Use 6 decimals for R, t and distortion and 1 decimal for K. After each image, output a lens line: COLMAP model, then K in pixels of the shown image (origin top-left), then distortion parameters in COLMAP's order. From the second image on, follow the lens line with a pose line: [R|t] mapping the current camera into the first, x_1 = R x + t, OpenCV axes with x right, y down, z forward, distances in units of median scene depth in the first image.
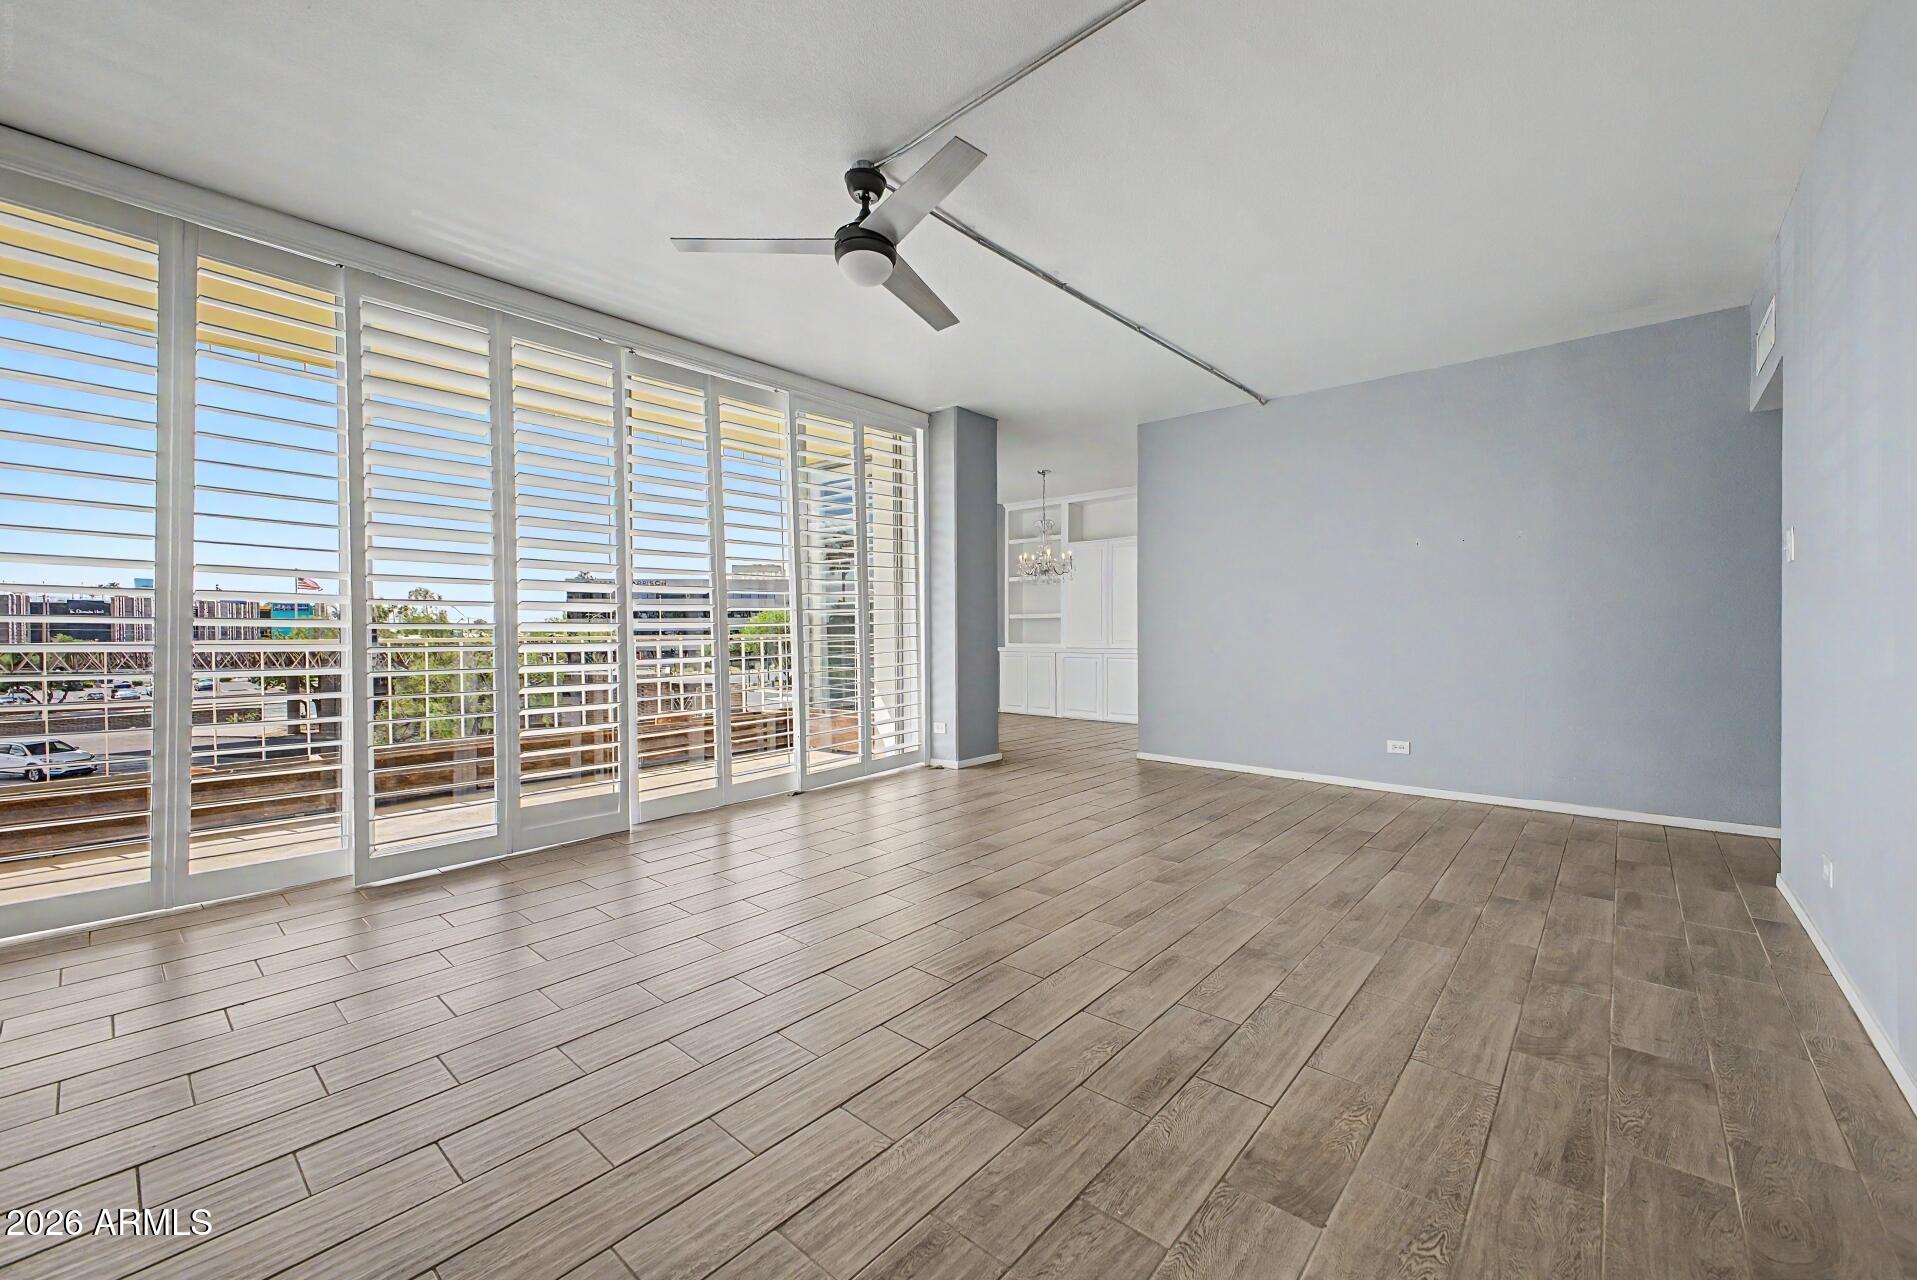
lens RADIAL K [[758.4, 0, 959.0], [0, 758.4, 631.1], [0, 0, 1]] dist [0.012853, -0.000246]
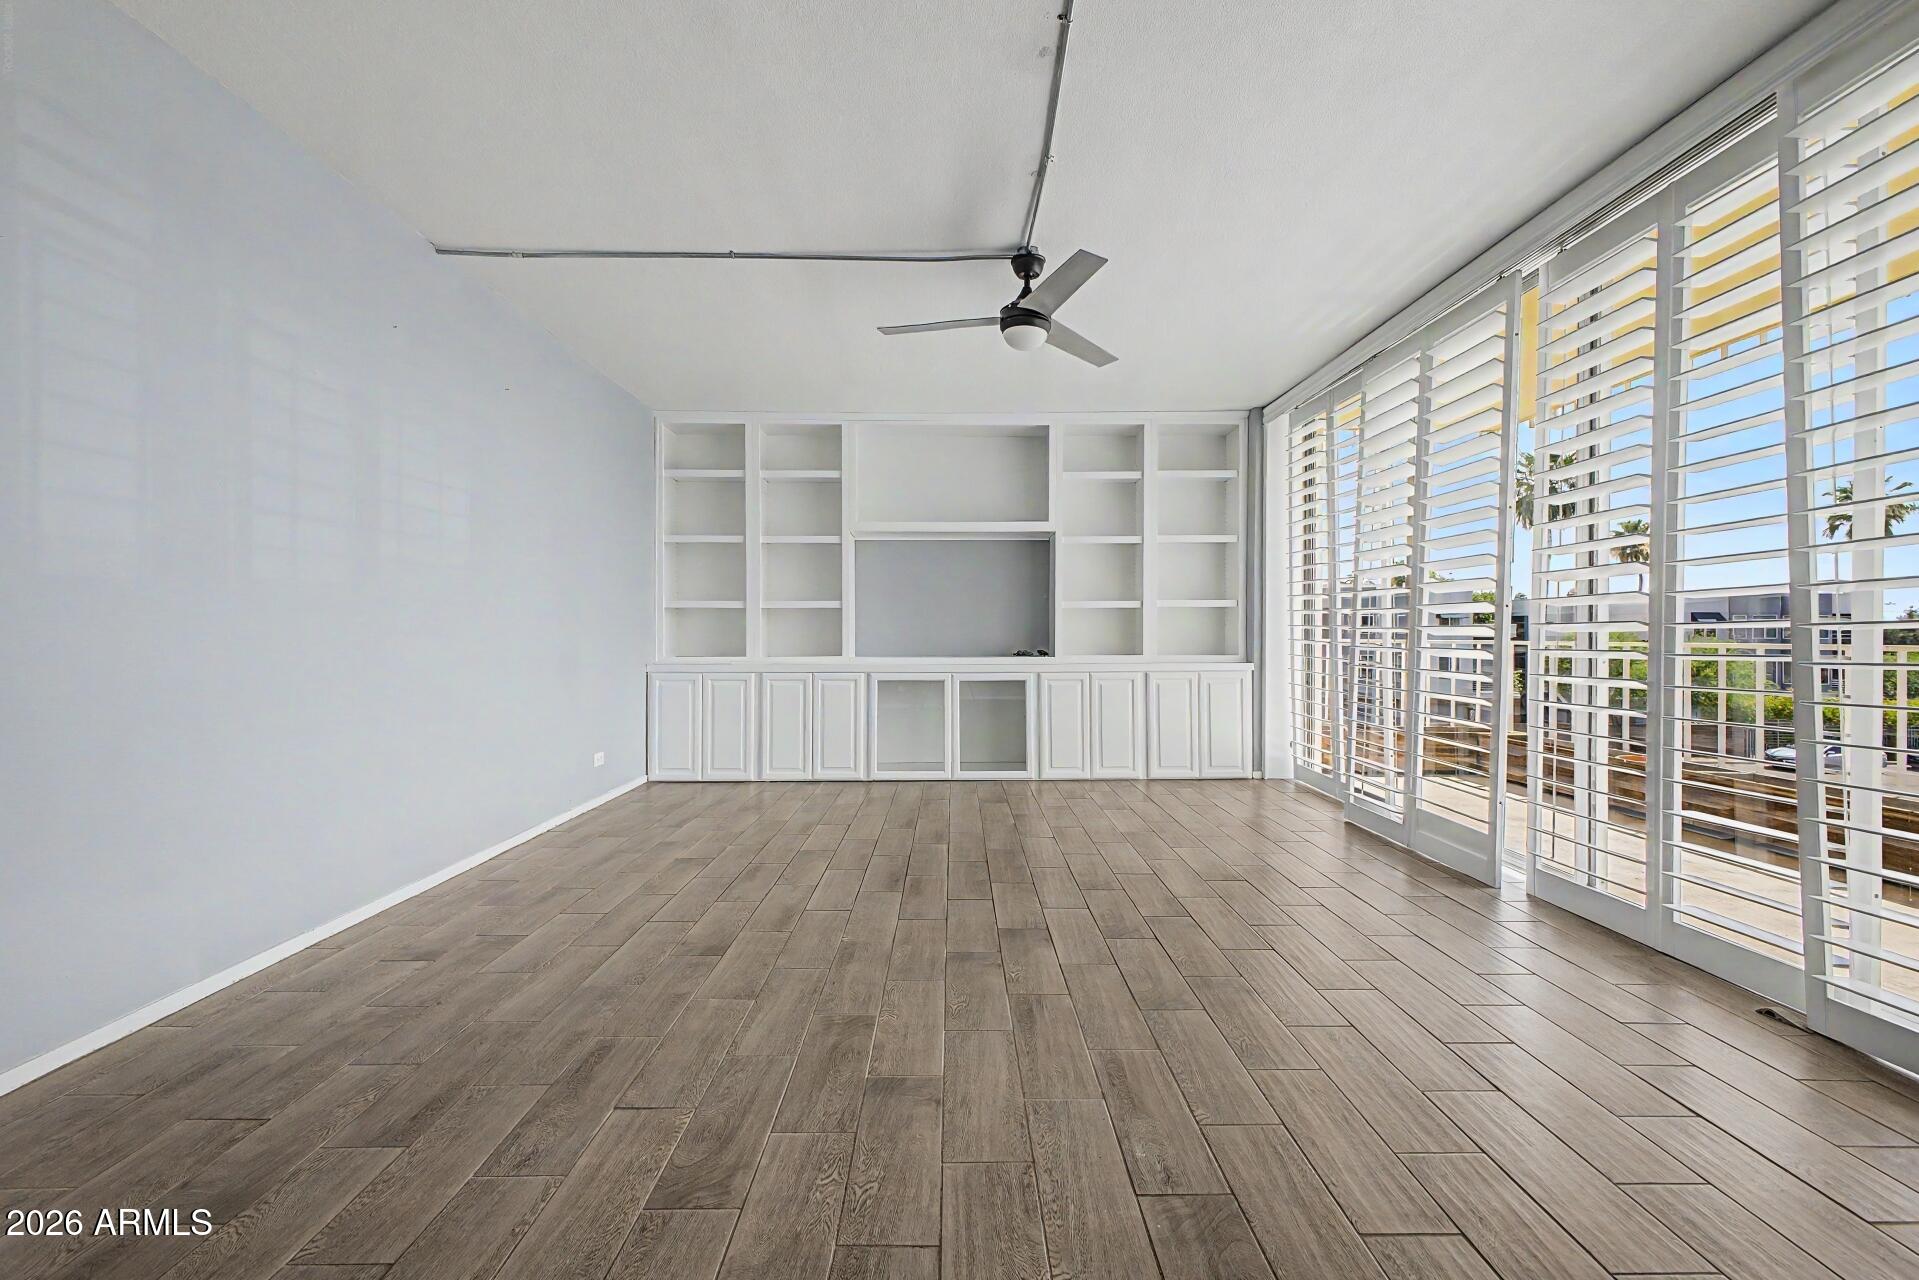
lens RADIAL K [[759.2, 0, 960.0], [0, 759.2, 631.1], [0, 0, 1]] dist [0.012853, -0.000246]
pose [[-0.742447, 0.007614, -0.669862, 0.724410], [0.000082, 0.999936, 0.011275, -0.018128], [0.669905, 0.008317, -0.742400, 1.745666]]
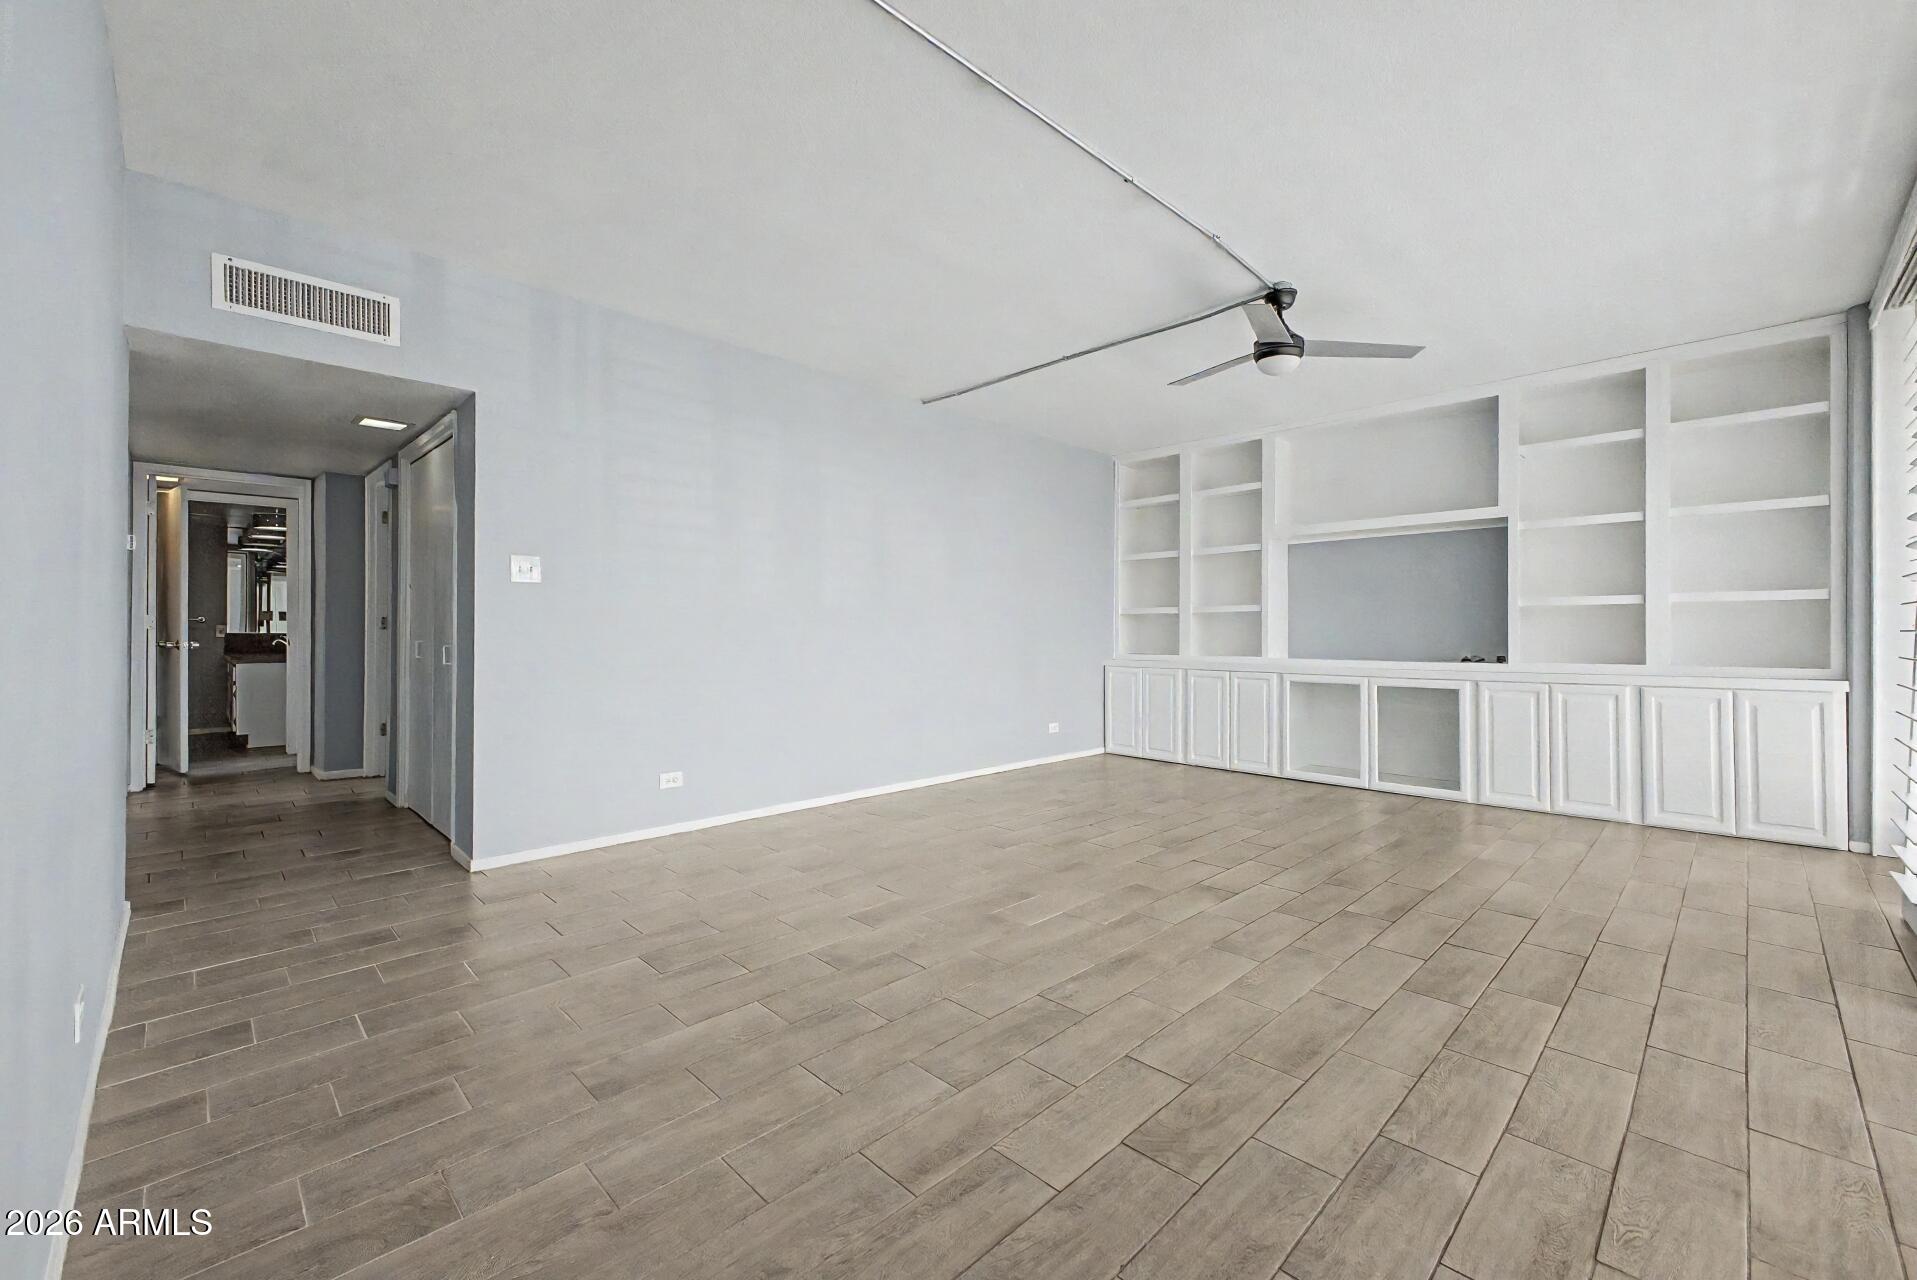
lens RADIAL K [[783.5, 0, 955.4], [0, 783.5, 626.5], [0, 0, 1]] dist [0.001399, -0.000231]
pose [[-0.996720, 0.006670, 0.080652, 0.308212], [0.006836, 0.999975, 0.001781, -0.023648], [-0.080638, 0.002327, -0.996741, 2.283186]]
